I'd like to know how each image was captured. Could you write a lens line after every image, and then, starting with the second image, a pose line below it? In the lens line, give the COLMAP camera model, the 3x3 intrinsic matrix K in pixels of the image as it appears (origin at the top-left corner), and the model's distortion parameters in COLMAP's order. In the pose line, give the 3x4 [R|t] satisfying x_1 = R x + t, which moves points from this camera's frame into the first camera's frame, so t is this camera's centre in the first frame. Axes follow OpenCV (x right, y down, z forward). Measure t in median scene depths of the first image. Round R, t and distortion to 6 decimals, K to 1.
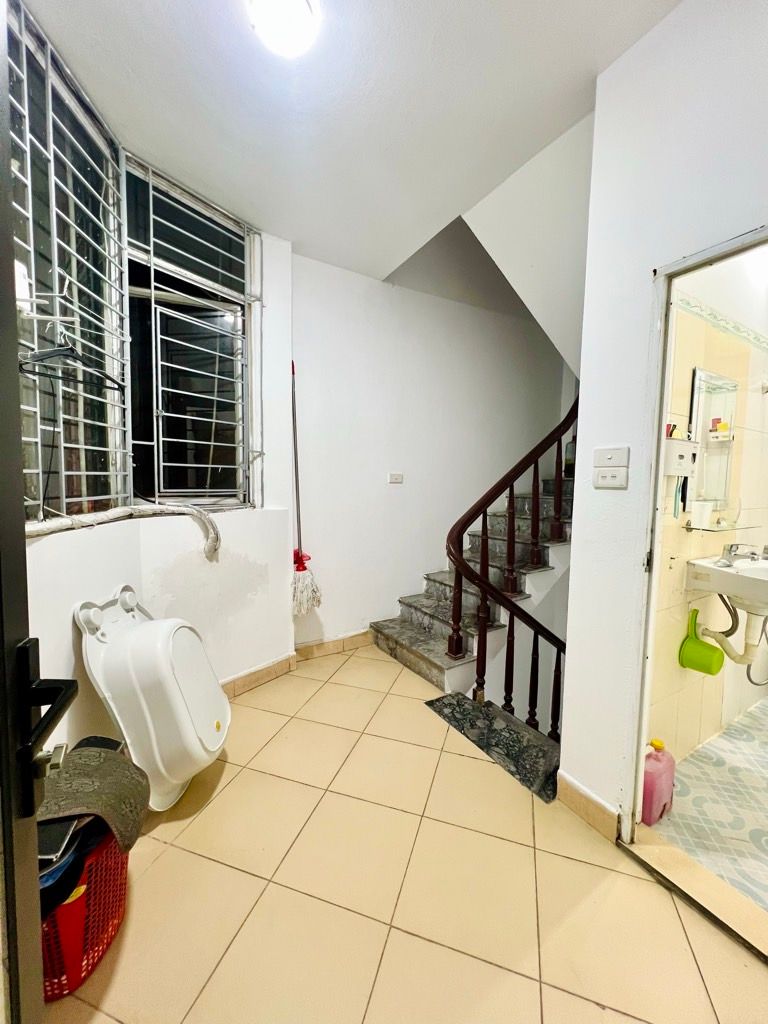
lens RADIAL K [[408.4, 0, 384.7], [0, 408.4, 513.0], [0, 0, 1]] dist [0.001207, -0.000900]
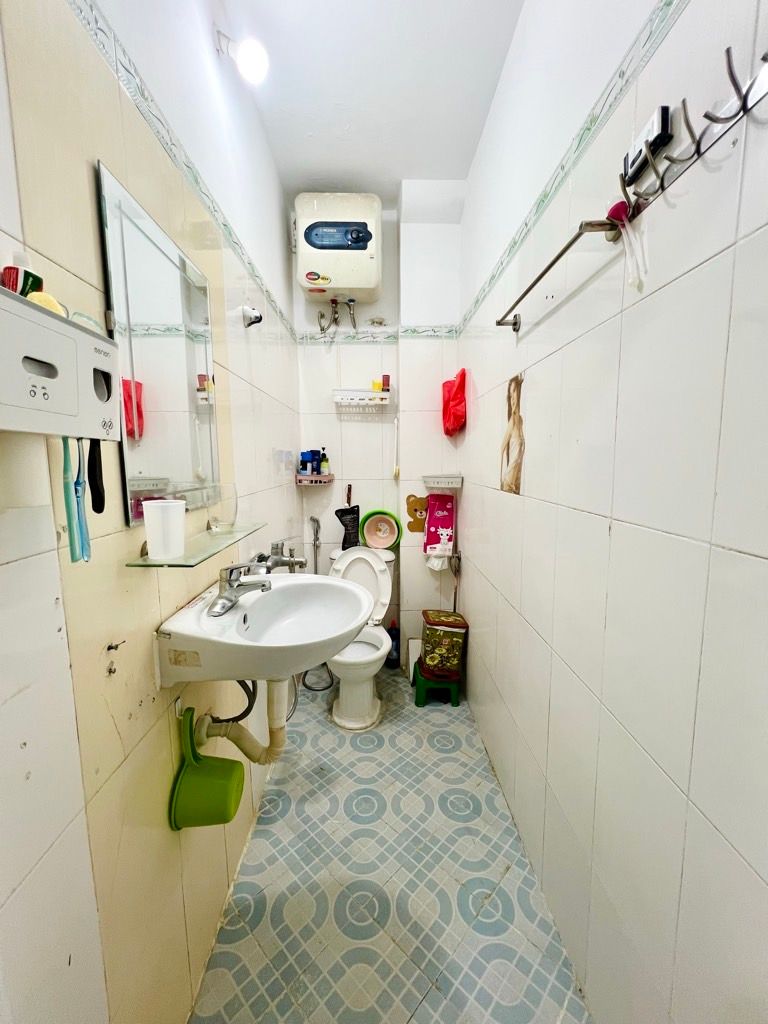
lens RADIAL K [[408.4, 0, 385.0], [0, 408.4, 511.9], [0, 0, 1]] dist [0.001207, -0.000900]
pose [[0.500333, -0.125852, 0.856638, 0.484366], [0.083285, 0.991787, 0.097063, -0.035425], [-0.861818, 0.022781, 0.506705, 0.532421]]
